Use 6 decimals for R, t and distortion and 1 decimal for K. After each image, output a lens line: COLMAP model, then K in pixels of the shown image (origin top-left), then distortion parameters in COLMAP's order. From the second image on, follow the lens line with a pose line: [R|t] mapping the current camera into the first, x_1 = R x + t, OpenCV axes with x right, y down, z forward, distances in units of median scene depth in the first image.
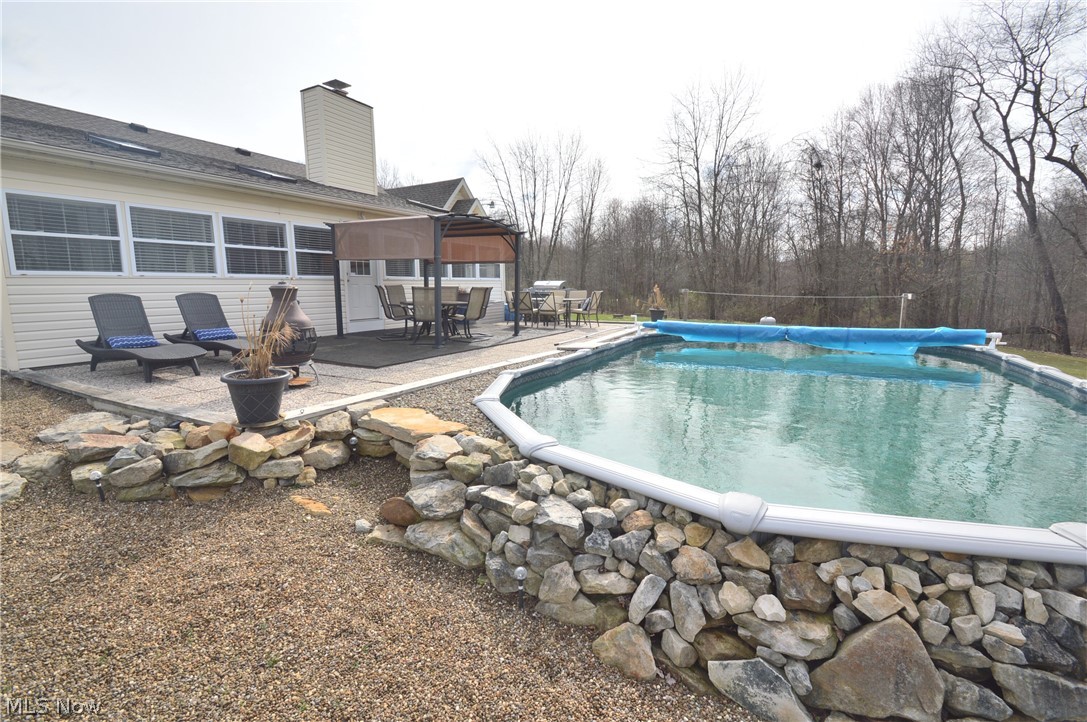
lens RADIAL K [[482.9, 0, 540.6], [0, 482.9, 355.4], [0, 0, 1]] dist [0.015076, -0.017473]
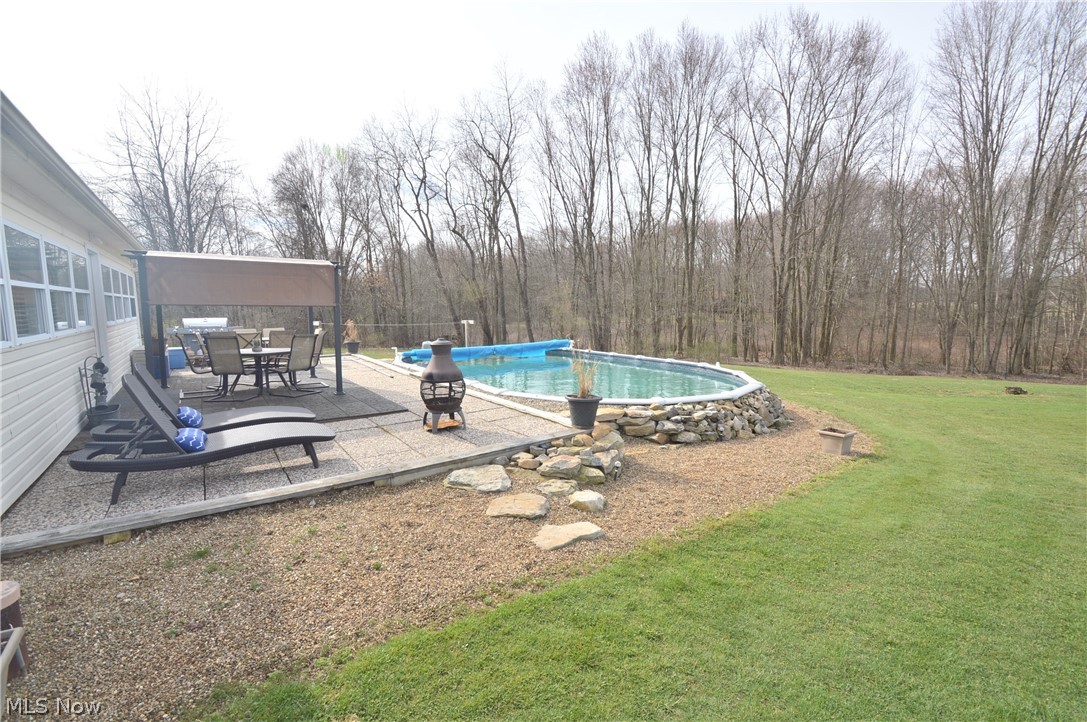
lens RADIAL K [[482.9, 0, 540.6], [0, 482.9, 355.4], [0, 0, 1]] dist [0.015076, -0.017473]
pose [[0.426576, -0.102798, 0.898591, -0.868727], [0.136455, 0.989462, 0.048416, -0.086996], [-0.894099, 0.101964, 0.436108, 0.163356]]
